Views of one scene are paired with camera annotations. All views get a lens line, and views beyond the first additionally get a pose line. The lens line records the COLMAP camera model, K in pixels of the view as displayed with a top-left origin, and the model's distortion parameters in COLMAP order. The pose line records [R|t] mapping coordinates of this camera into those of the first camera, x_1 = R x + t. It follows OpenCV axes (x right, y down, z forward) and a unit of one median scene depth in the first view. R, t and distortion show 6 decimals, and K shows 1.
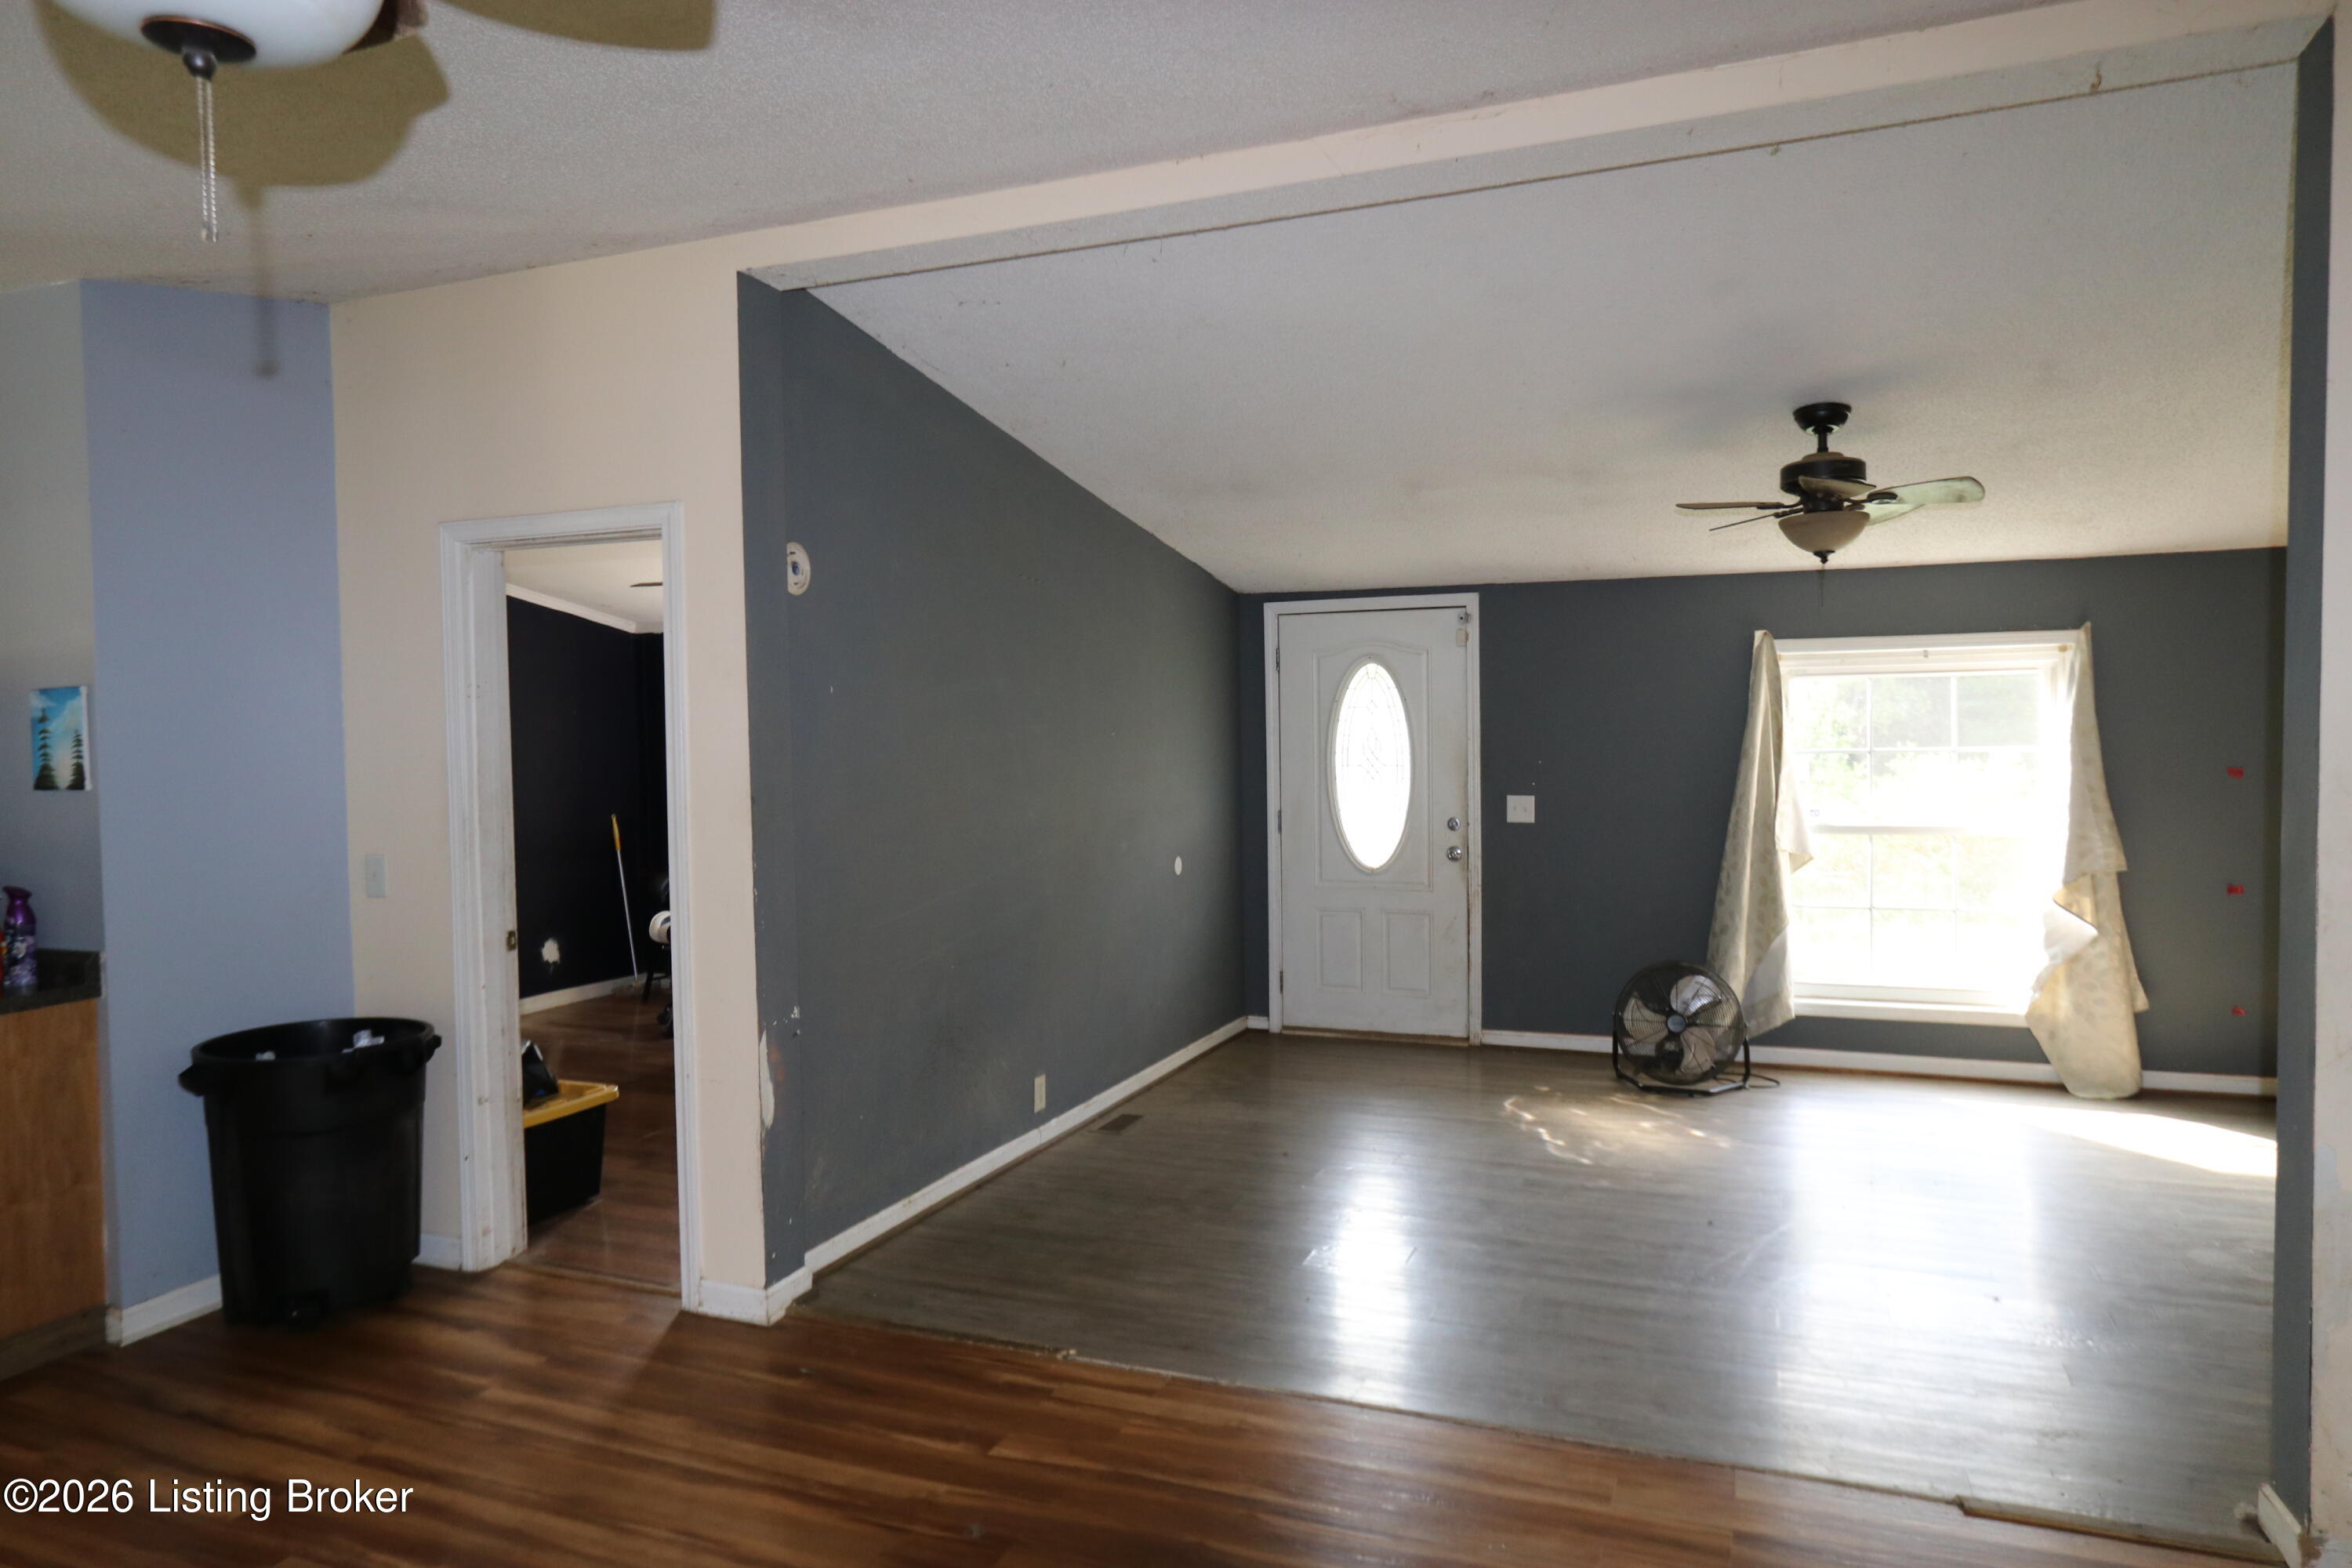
lens RADIAL K [[1499.6, 0, 1155.7], [0, 1499.6, 785.0], [0, 0, 1]] dist [-0.019407, 0.017125]
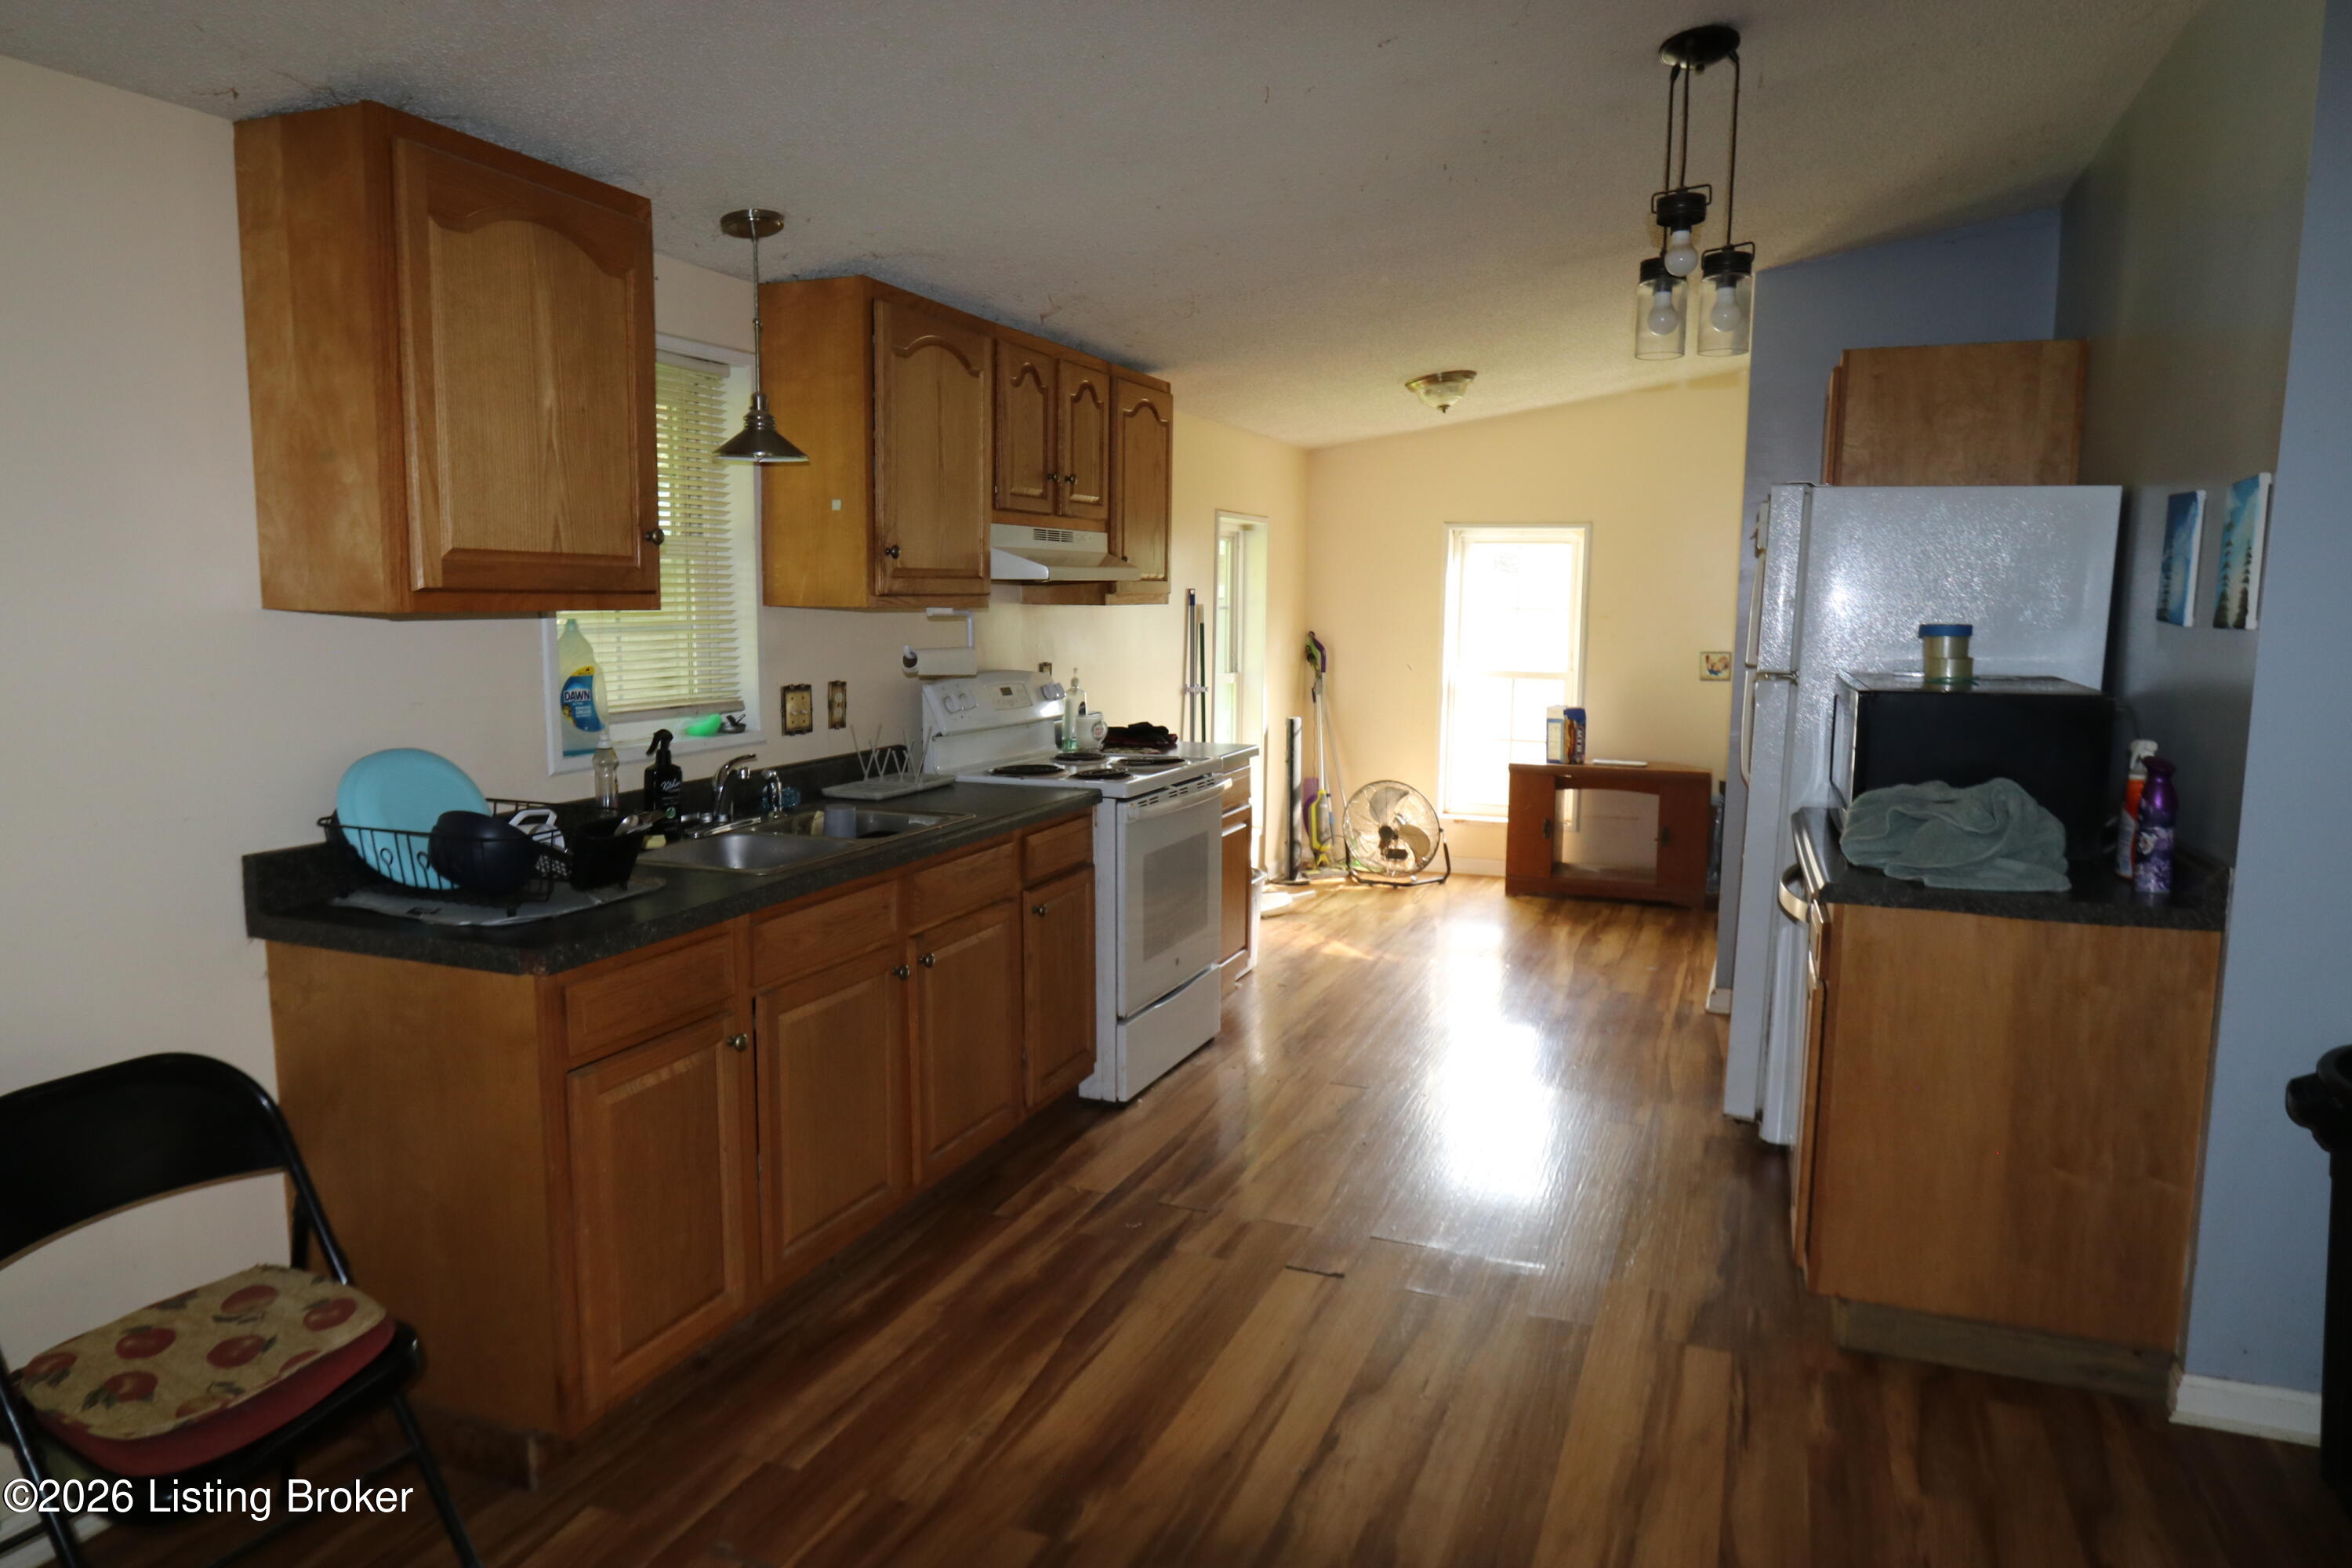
lens RADIAL K [[1499.6, 0, 1155.7], [0, 1499.6, 785.0], [0, 0, 1]] dist [-0.019407, 0.017125]
pose [[0.007755, 0.139996, -0.990122, -0.033187], [-0.046098, 0.989149, 0.139498, 0.001359], [0.998907, 0.044561, 0.014124, 0.419579]]
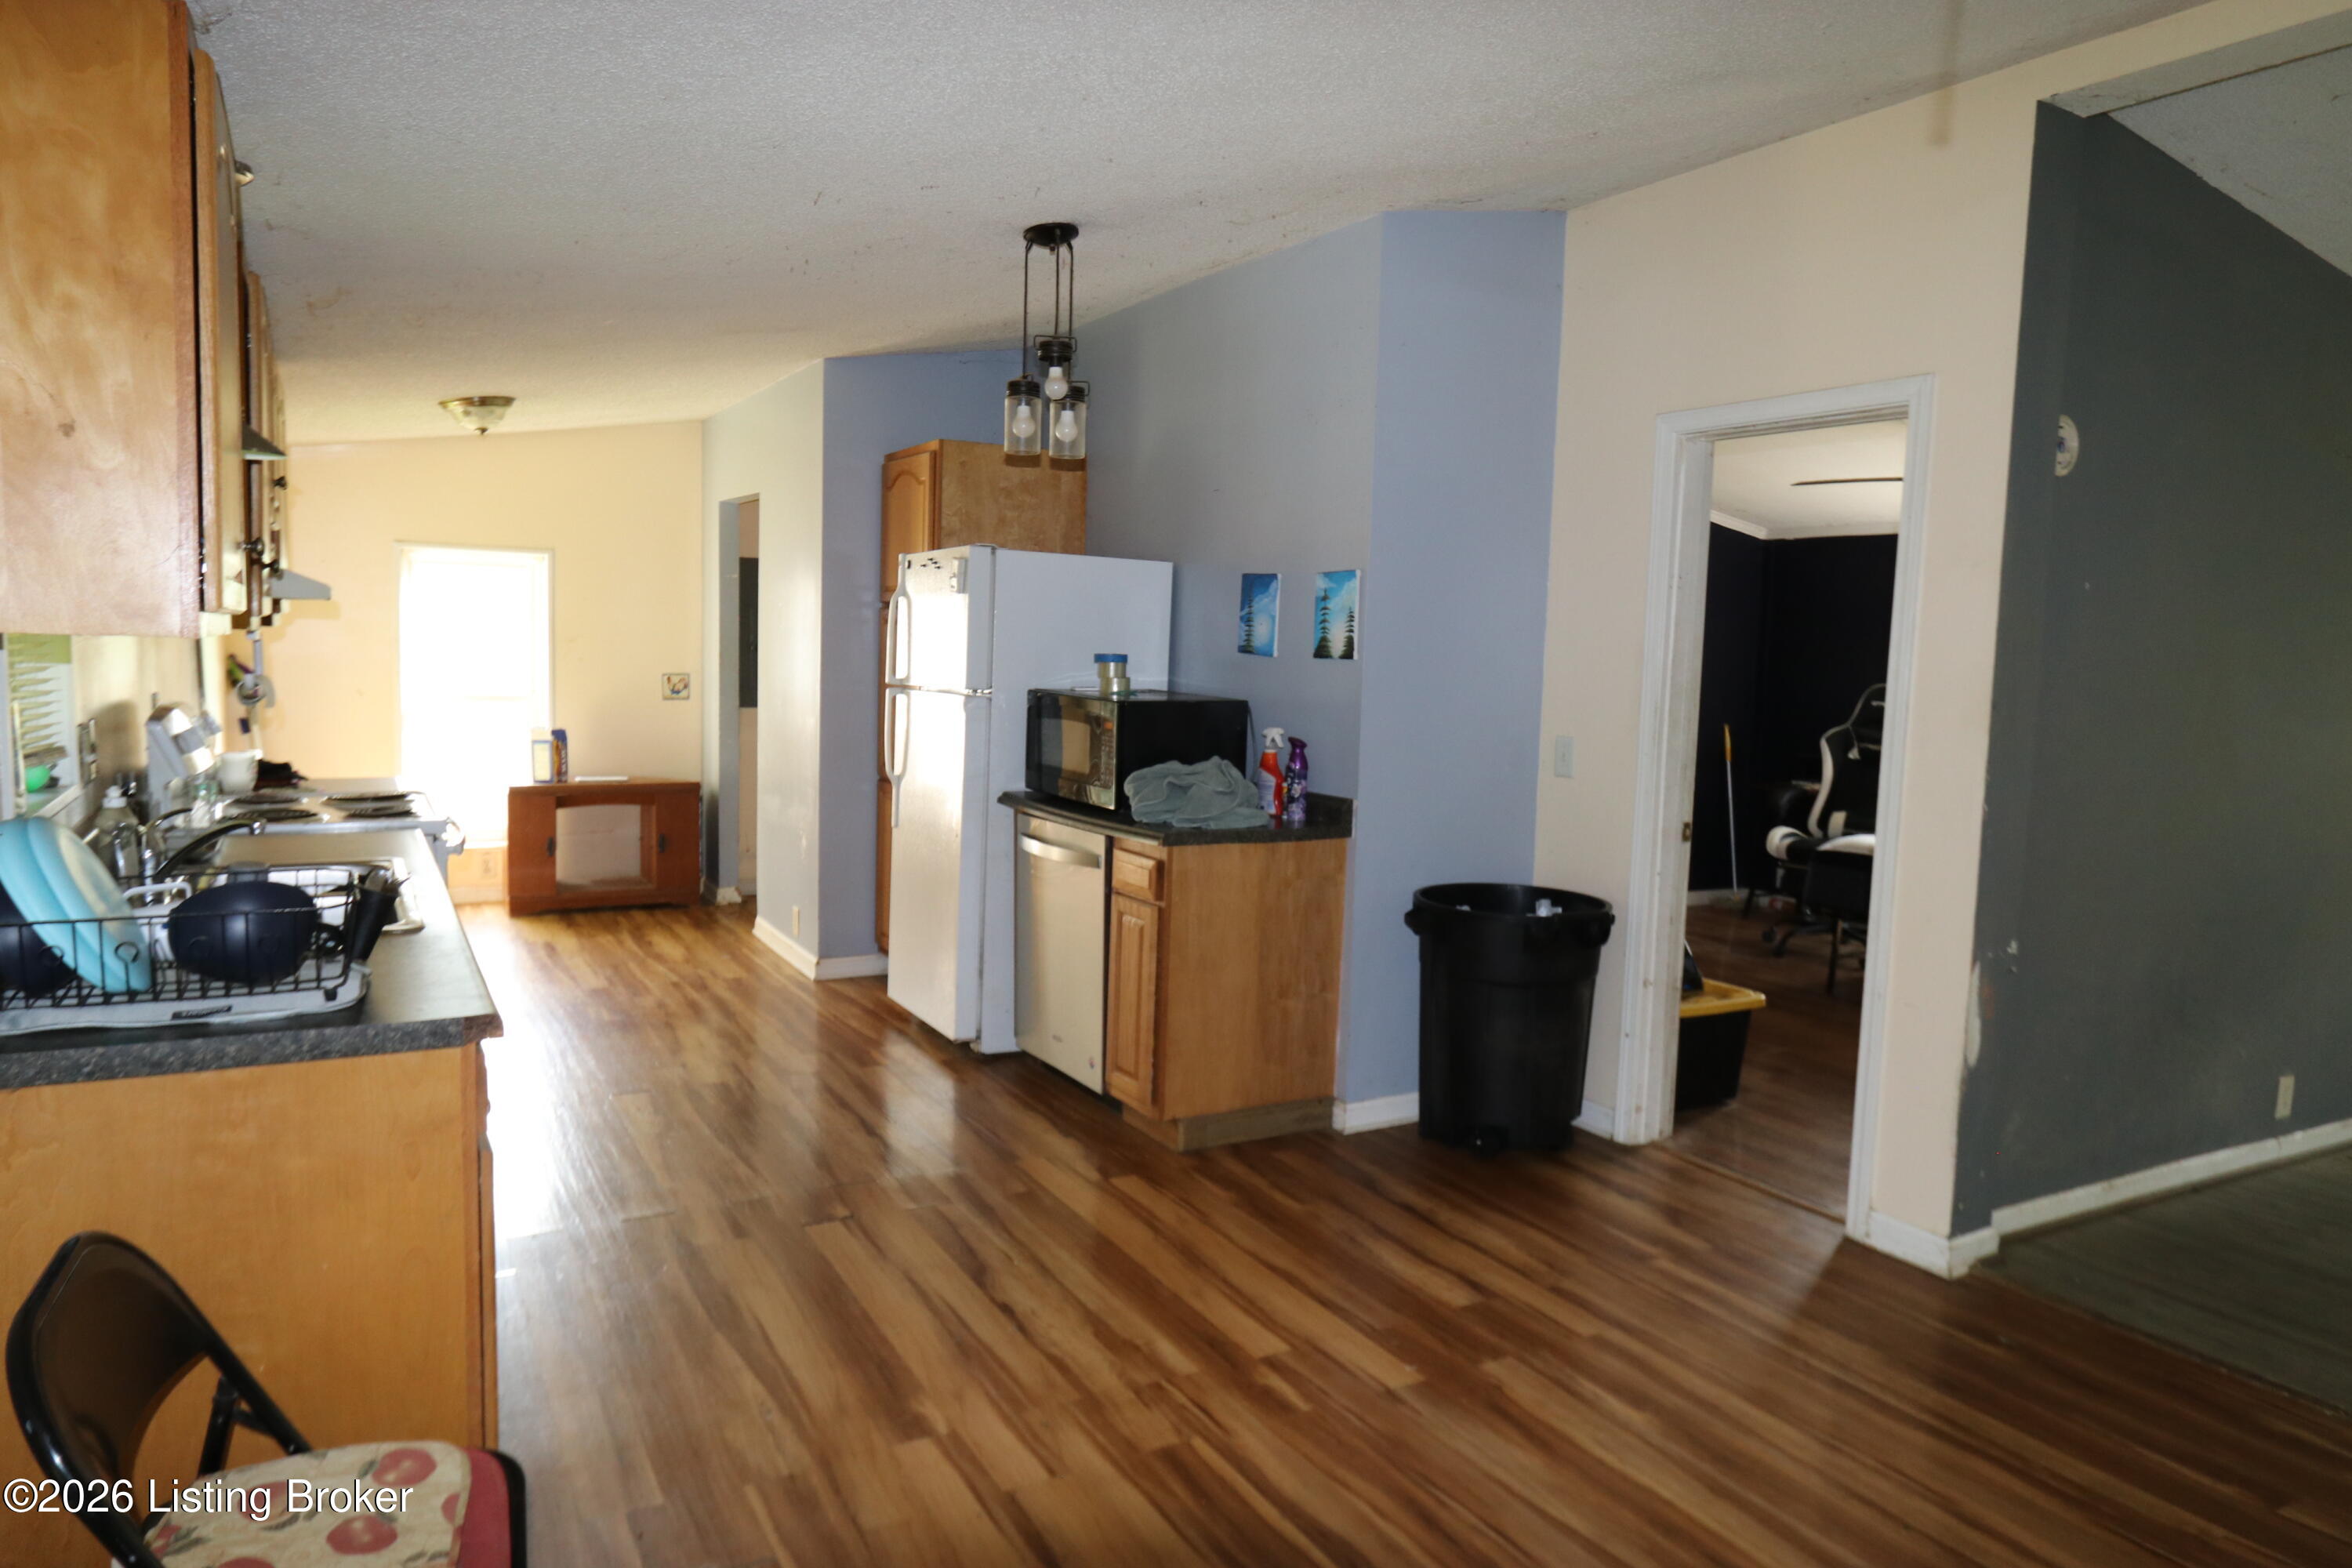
lens RADIAL K [[1499.6, 0, 1155.7], [0, 1499.6, 785.0], [0, 0, 1]] dist [-0.019407, 0.017125]
pose [[0.782621, 0.096066, -0.615042, -0.092393], [-0.063725, 0.995194, 0.074356, 0.019977], [0.619229, -0.018999, 0.784981, -0.012845]]
